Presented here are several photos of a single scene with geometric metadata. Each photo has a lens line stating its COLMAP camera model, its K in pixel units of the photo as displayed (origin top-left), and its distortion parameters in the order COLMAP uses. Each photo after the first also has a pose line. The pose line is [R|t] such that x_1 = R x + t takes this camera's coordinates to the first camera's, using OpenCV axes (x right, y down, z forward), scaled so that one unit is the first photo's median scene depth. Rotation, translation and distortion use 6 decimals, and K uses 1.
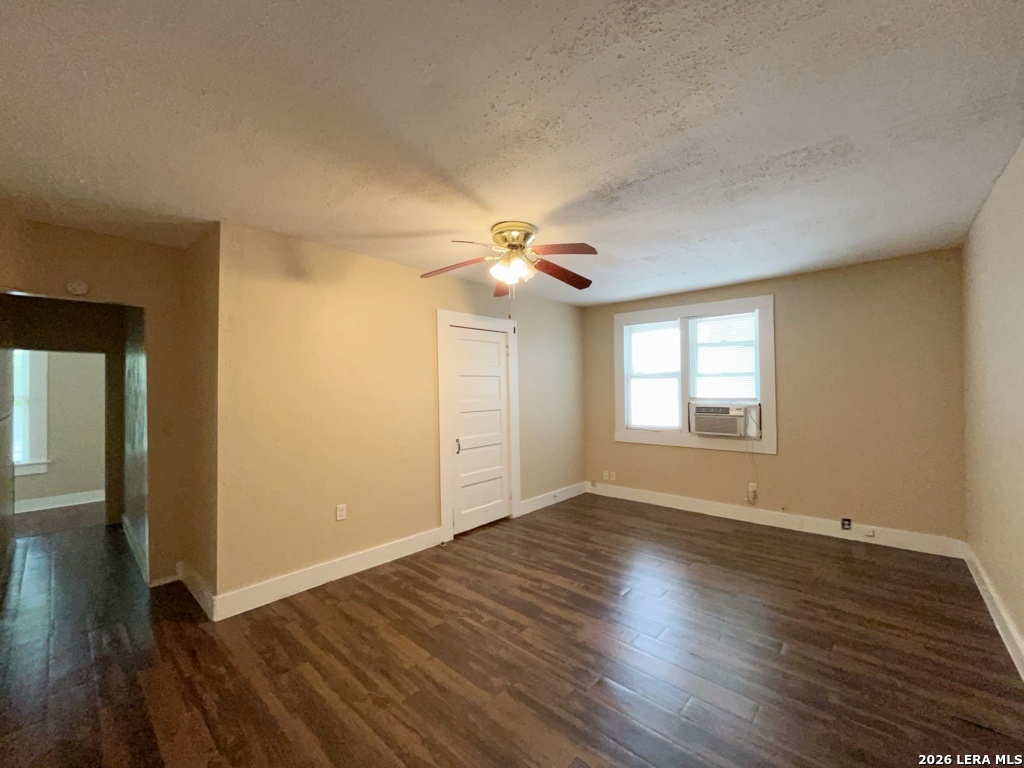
lens RADIAL K [[414.1, 0, 514.8], [0, 414.1, 384.5], [0, 0, 1]] dist [-0.001760, -0.000342]
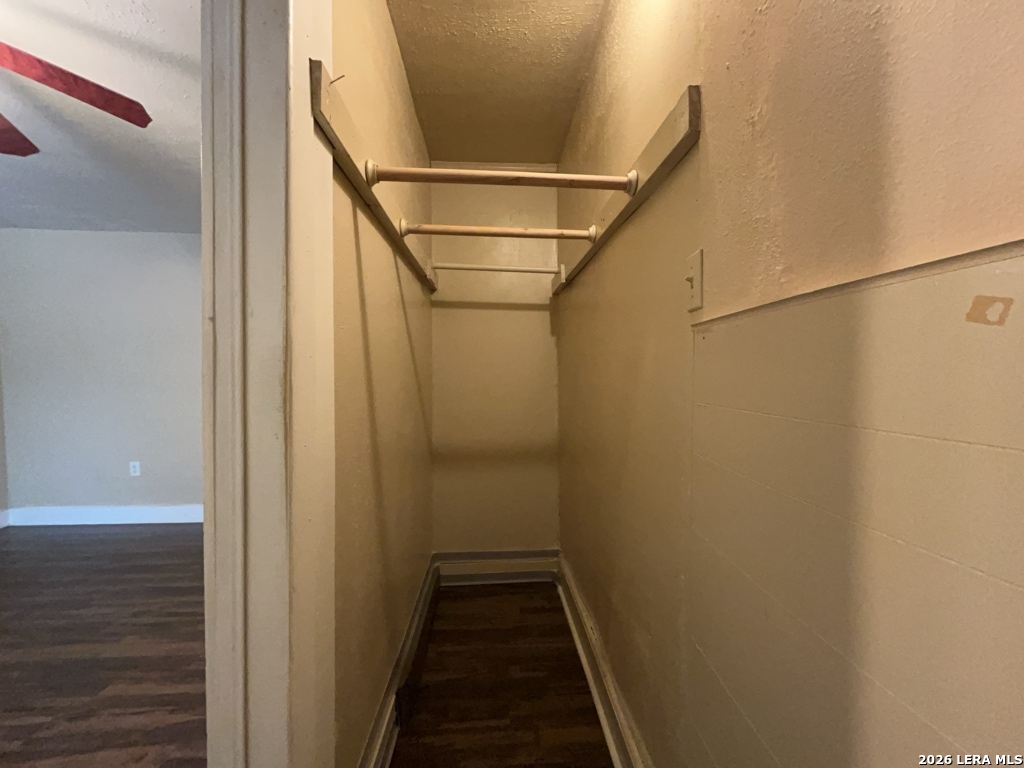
lens RADIAL K [[414.1, 0, 514.8], [0, 414.1, 384.5], [0, 0, 1]] dist [-0.001760, -0.000342]
pose [[-0.703136, 0.027293, -0.710531, -0.123808], [0.013247, 0.999592, 0.025288, 0.047008], [0.710932, 0.008369, -0.703211, 1.264739]]
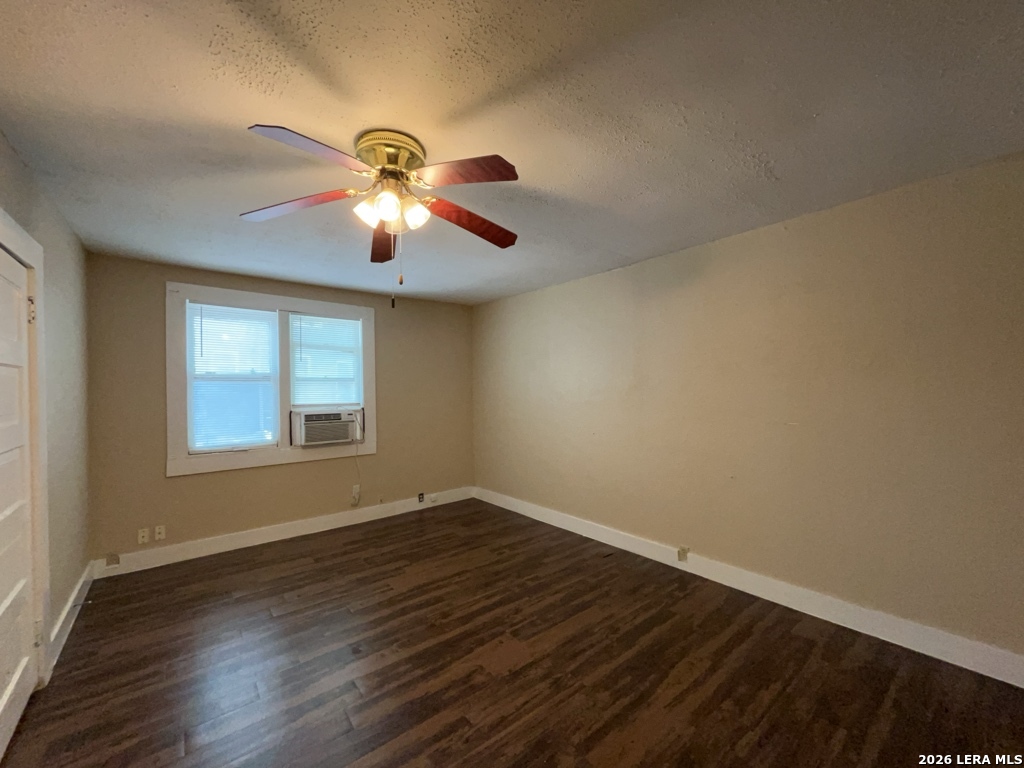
lens RADIAL K [[414.1, 0, 514.8], [0, 414.1, 384.5], [0, 0, 1]] dist [-0.001760, -0.000342]
pose [[0.155071, 0.018165, 0.987736, -0.441691], [0.001370, 0.999826, -0.018603, 0.007343], [-0.987902, 0.004238, 0.155019, 0.506592]]
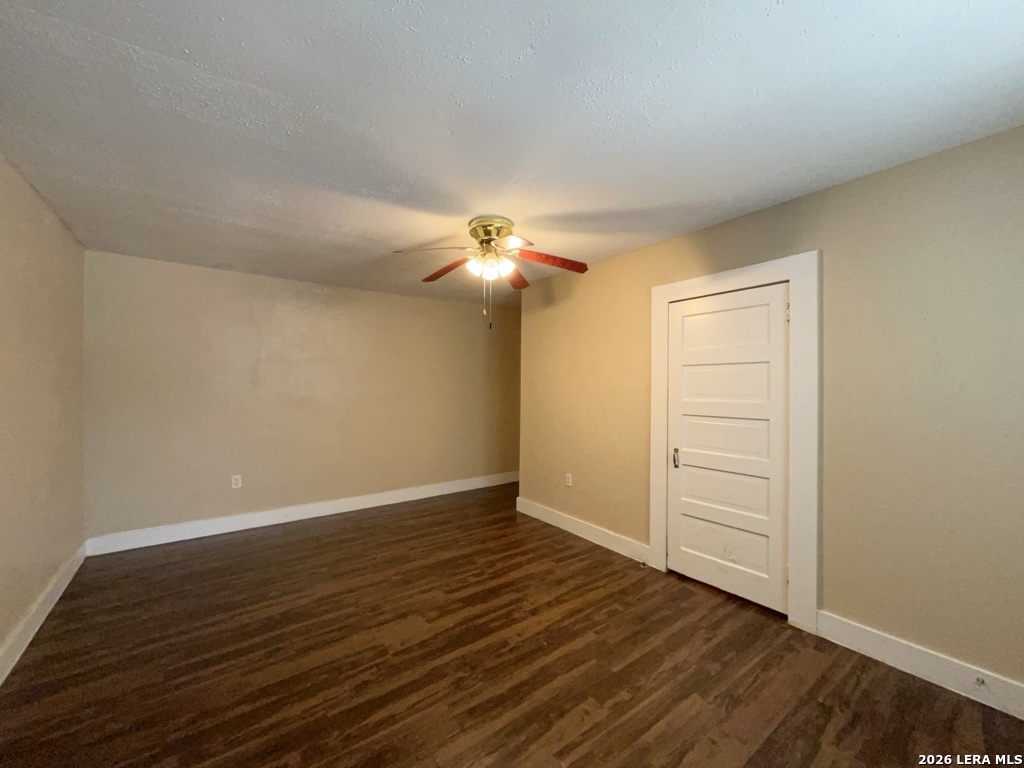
lens RADIAL K [[414.1, 0, 514.8], [0, 414.1, 384.5], [0, 0, 1]] dist [-0.001760, -0.000342]
pose [[-0.194333, 0.013776, -0.980839, 0.698358], [0.011164, 0.999868, 0.011831, 0.000823], [0.980872, -0.008651, -0.194461, 0.895365]]
